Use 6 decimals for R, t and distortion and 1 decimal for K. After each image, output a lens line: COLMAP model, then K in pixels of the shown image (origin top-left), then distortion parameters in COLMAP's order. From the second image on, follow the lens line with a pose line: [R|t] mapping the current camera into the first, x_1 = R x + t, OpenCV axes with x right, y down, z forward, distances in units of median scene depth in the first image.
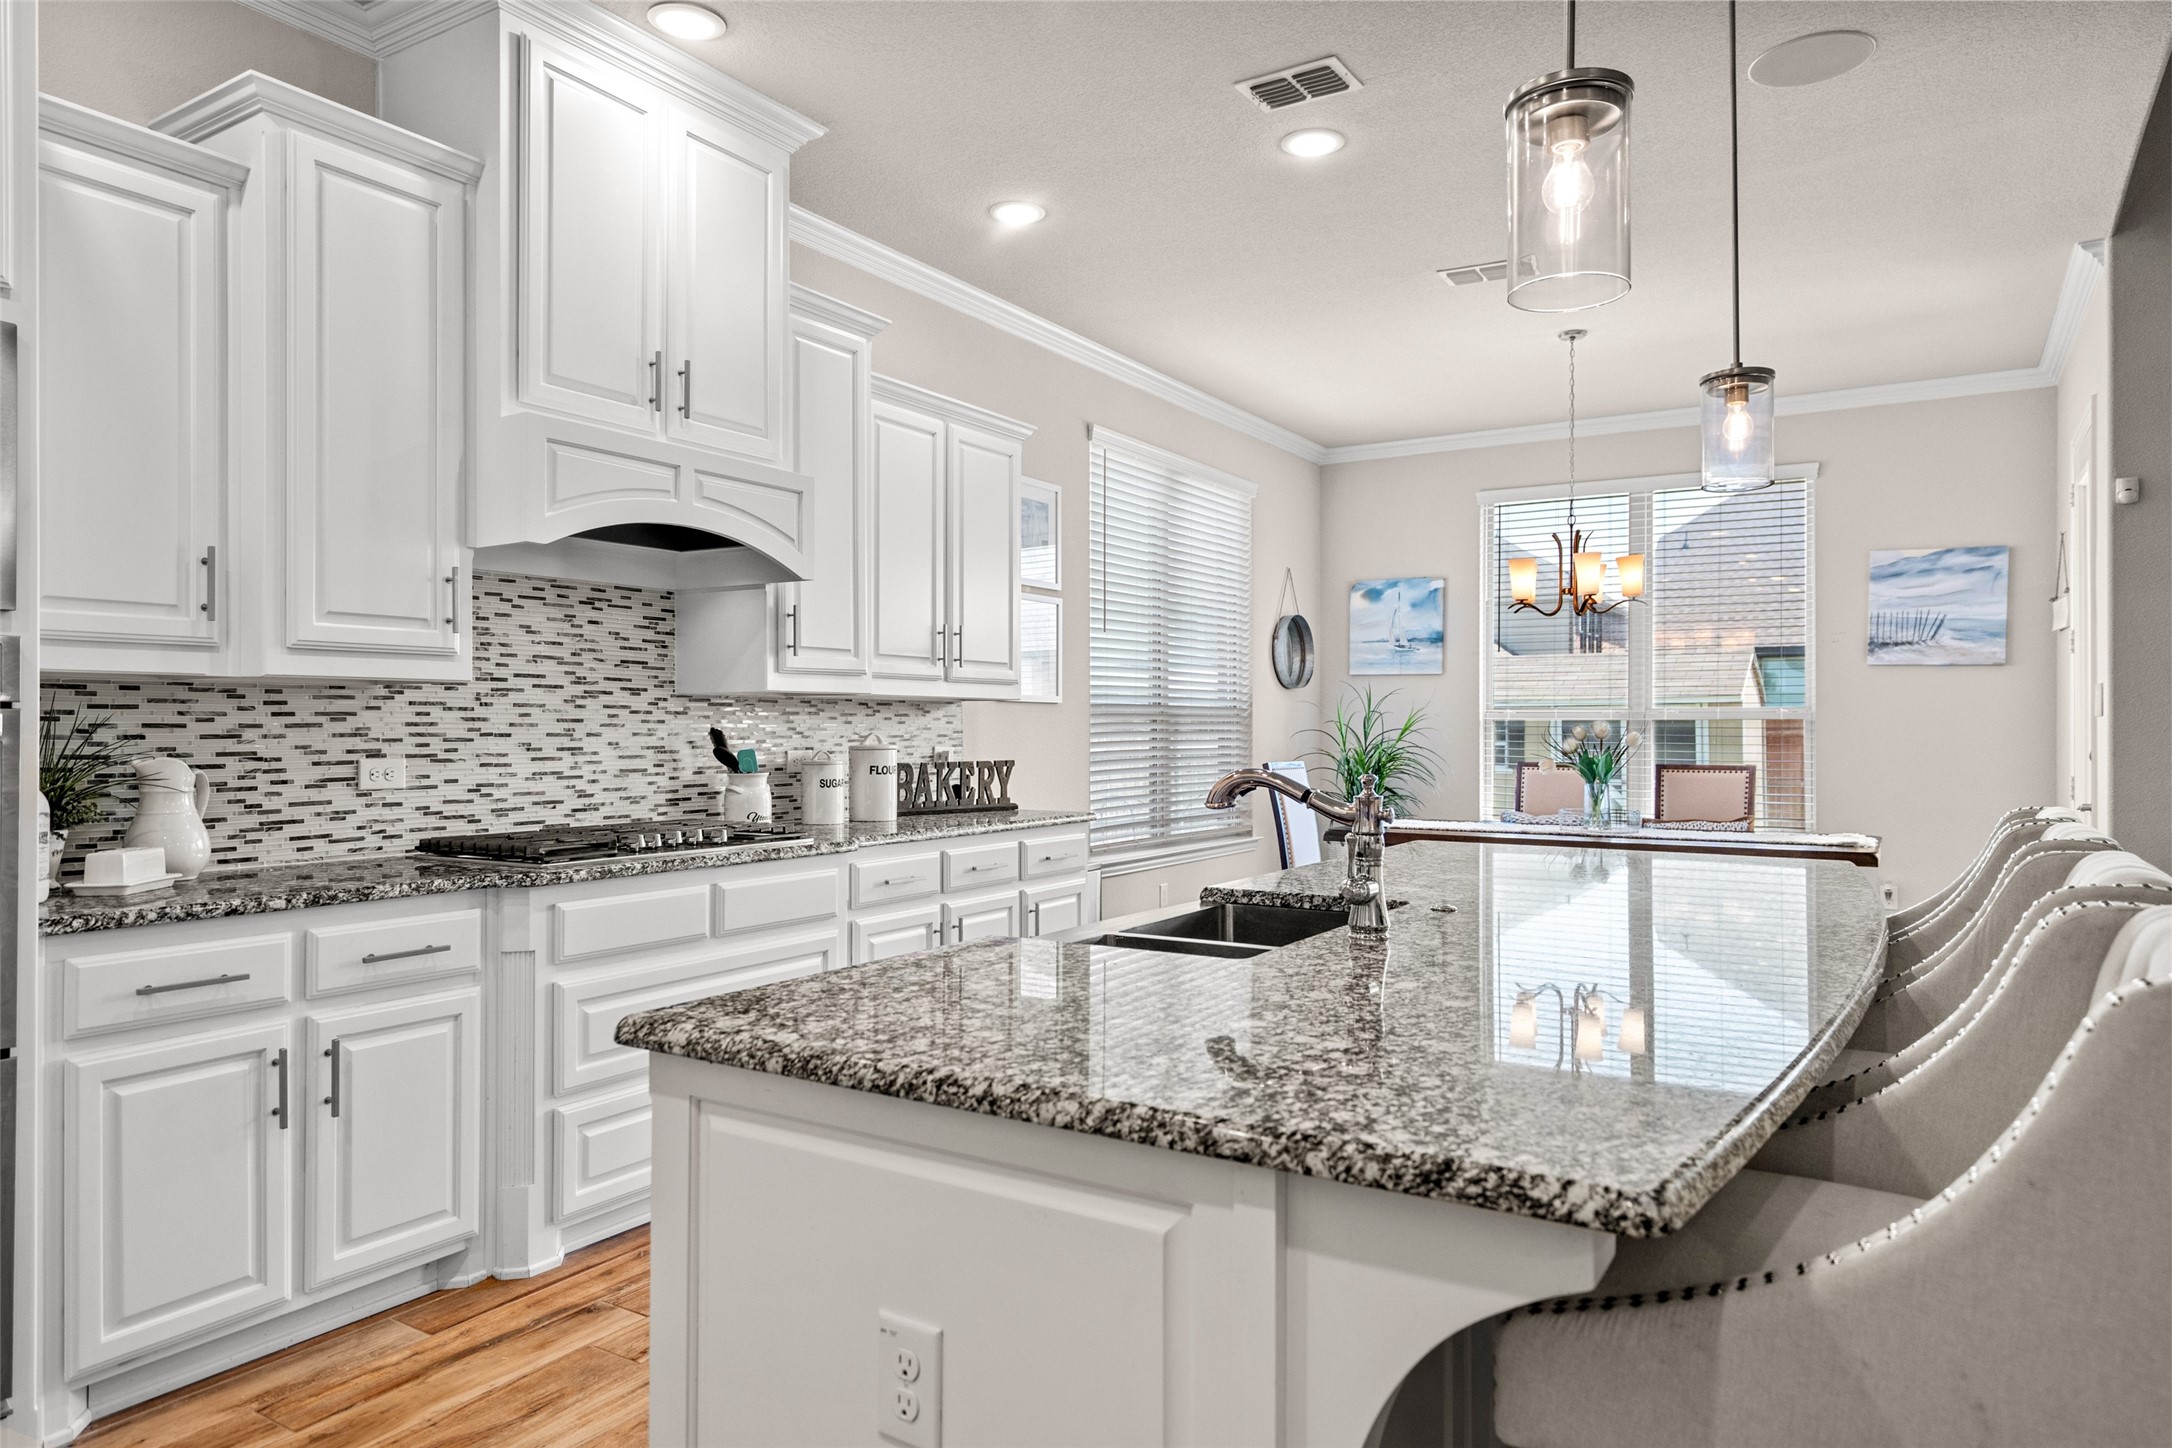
lens RADIAL K [[1316.1, 0, 1086.8], [0, 1316.1, 712.9], [0, 0, 1]] dist [-0.009012, 0.004594]
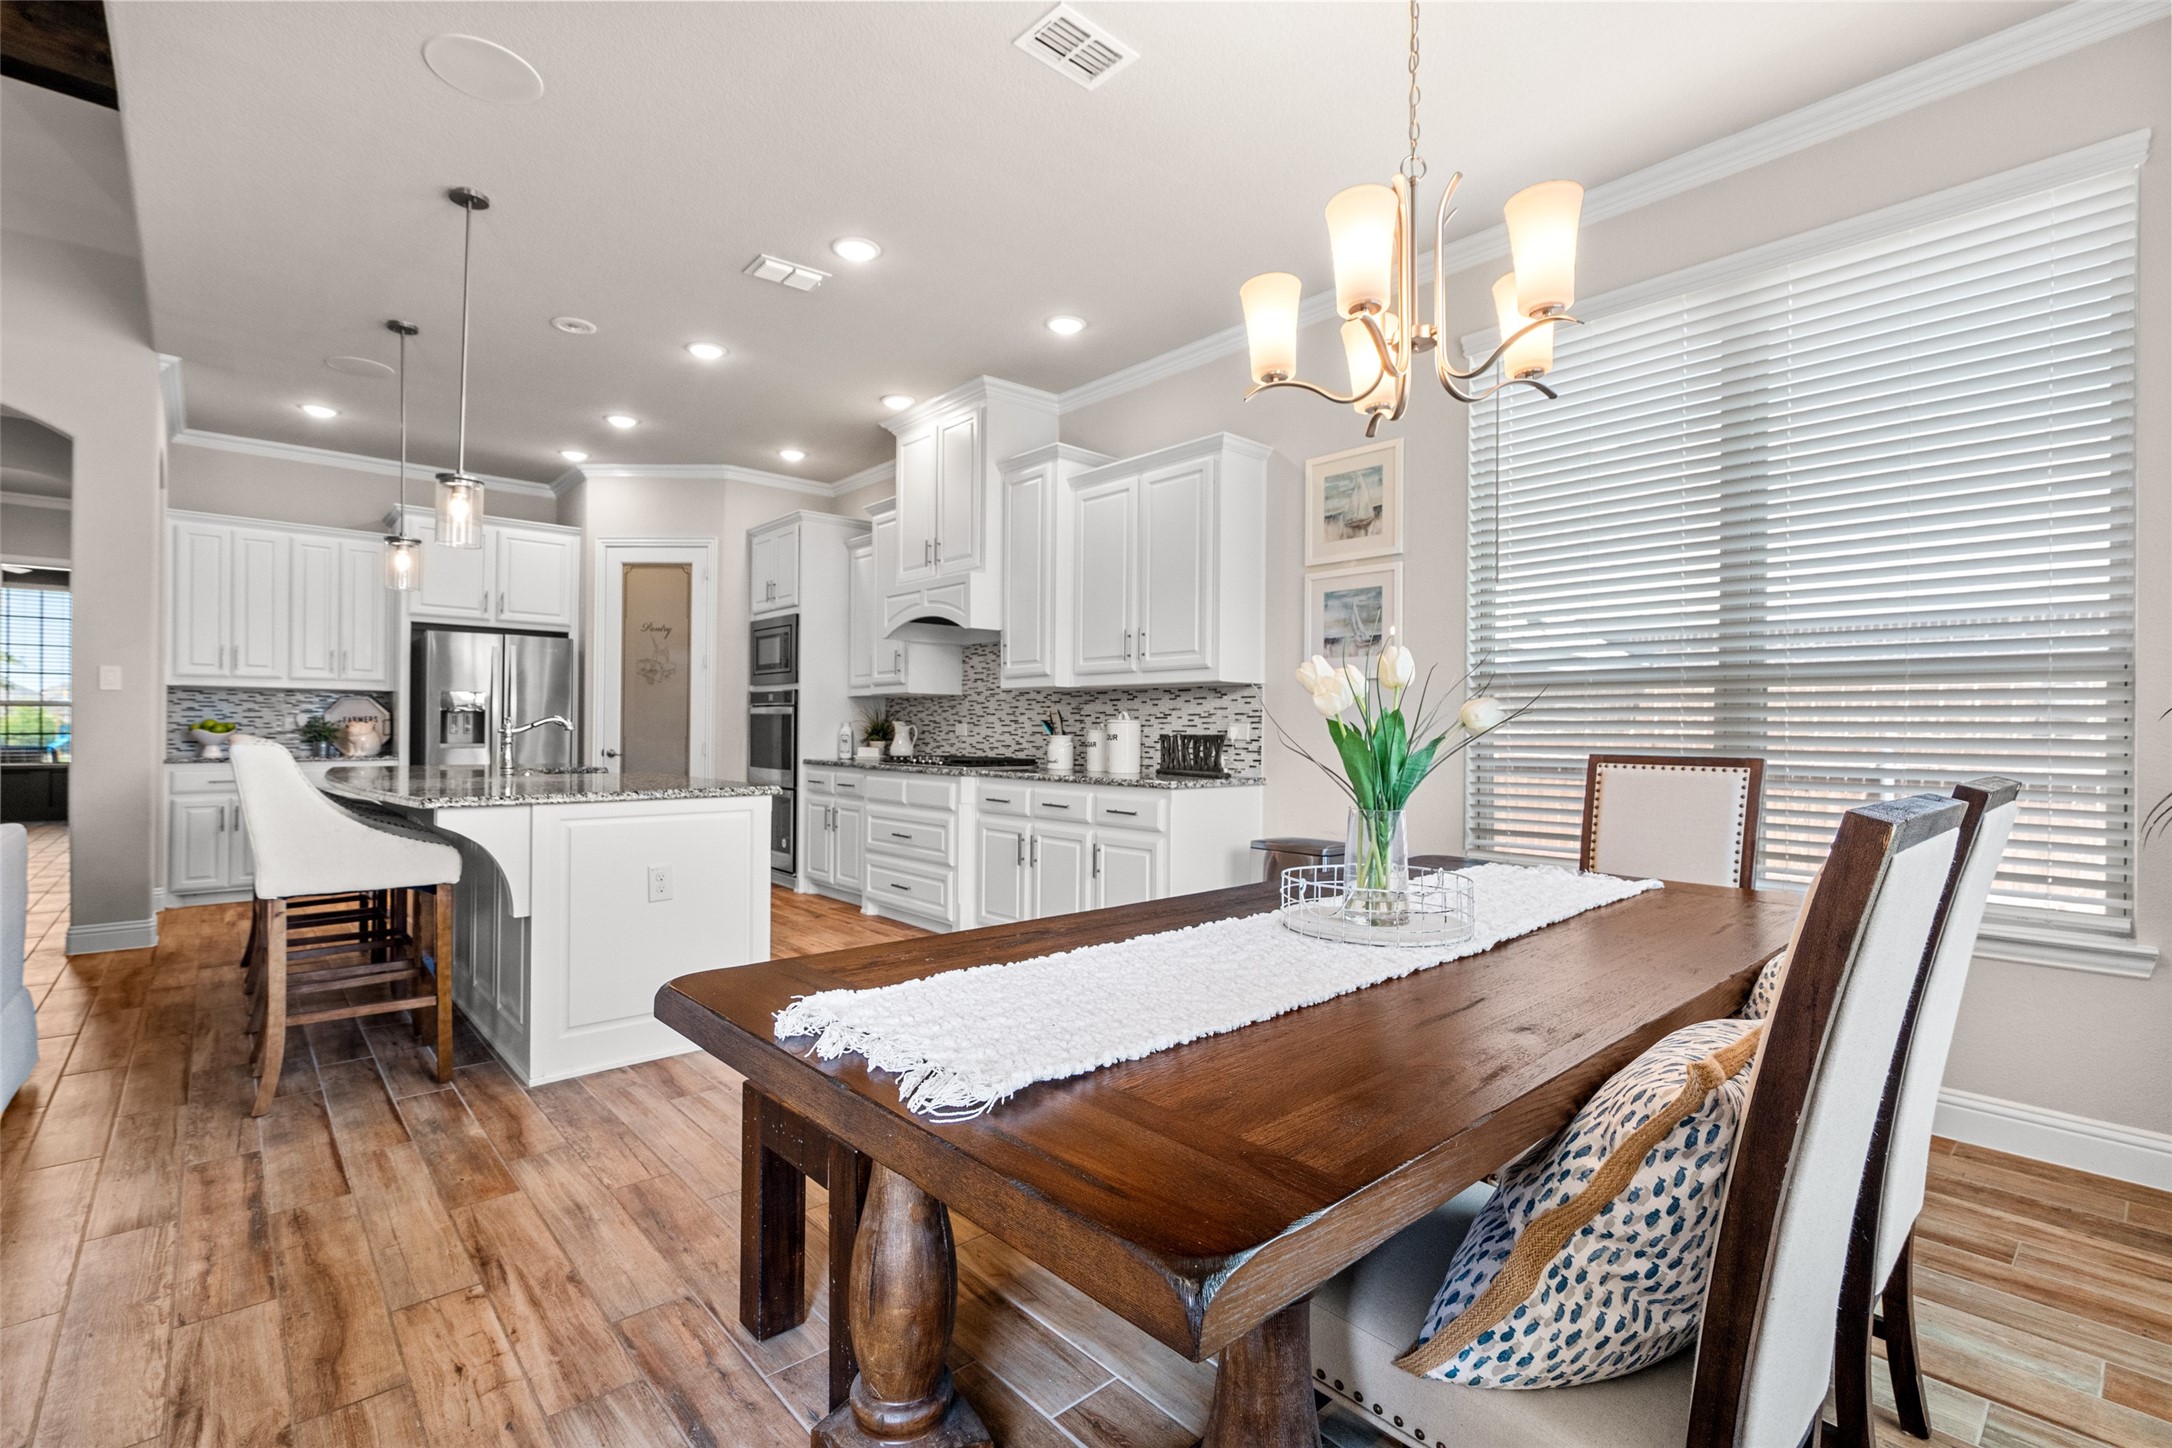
lens RADIAL K [[1009.0, 0, 1103.3], [0, 1009.0, 726.6], [0, 0, 1]] dist [-0.000491, 0.001892]
pose [[-0.272710, -0.007092, -0.962070, 1.070531], [0.002308, 0.999965, -0.008025, 0.047888], [0.962093, -0.004409, -0.272685, 1.519359]]
